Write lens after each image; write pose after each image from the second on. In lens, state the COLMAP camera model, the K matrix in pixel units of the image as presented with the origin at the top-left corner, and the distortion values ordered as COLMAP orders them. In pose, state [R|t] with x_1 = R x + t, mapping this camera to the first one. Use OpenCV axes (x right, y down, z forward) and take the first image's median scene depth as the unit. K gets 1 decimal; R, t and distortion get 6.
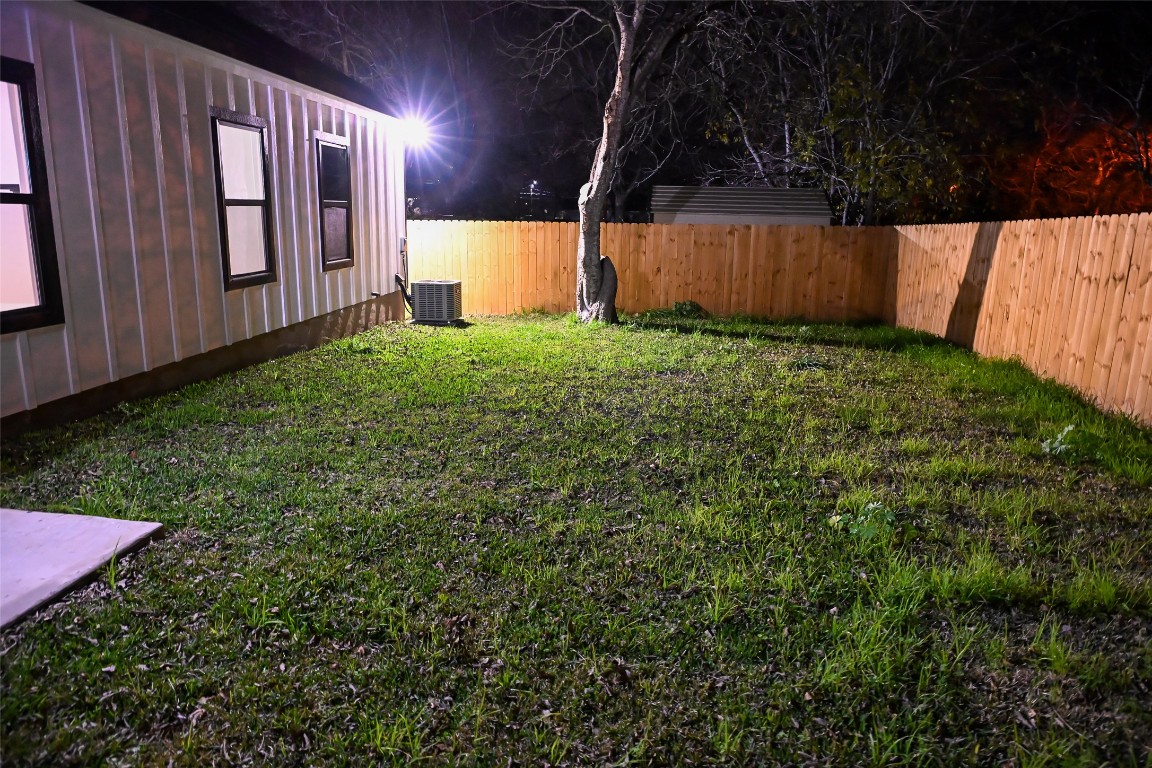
lens RADIAL K [[763.3, 0, 570.4], [0, 763.3, 389.9], [0, 0, 1]] dist [-0.004970, -0.003012]
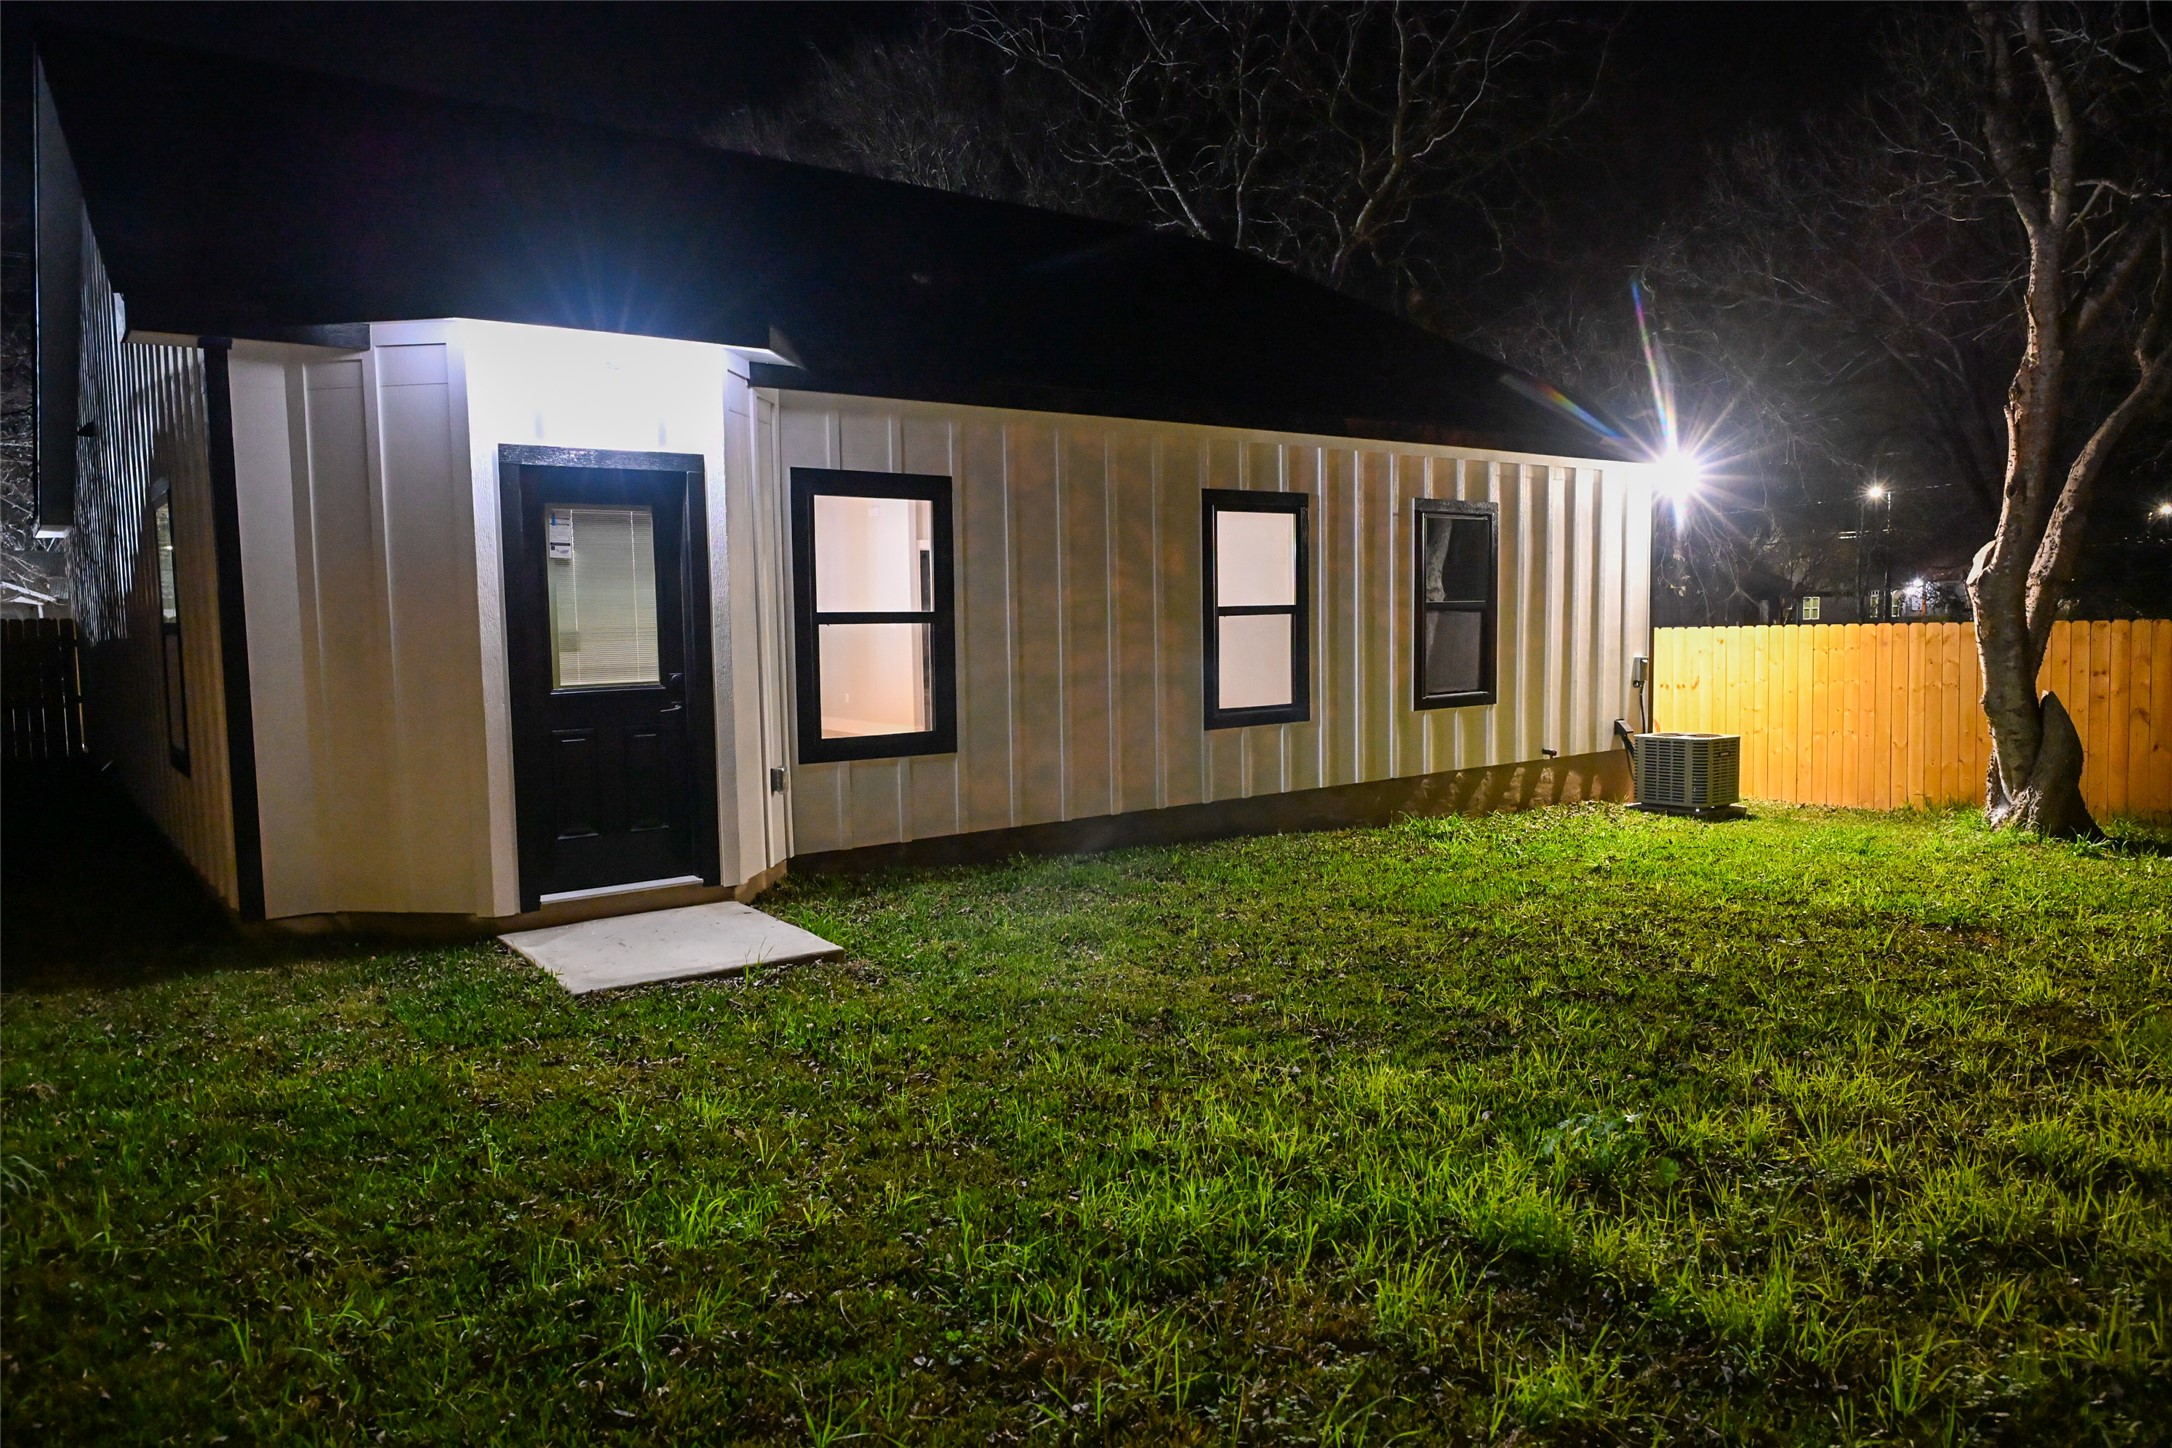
lens RADIAL K [[1439.2, 0, 1075.4], [0, 1439.2, 735.1], [0, 0, 1]] dist [-0.004970, -0.003012]
pose [[0.668407, 0.026785, -0.743313, 0.341270], [-0.137806, 0.986509, -0.088371, 0.010970], [0.730918, 0.161501, 0.663081, -0.008005]]
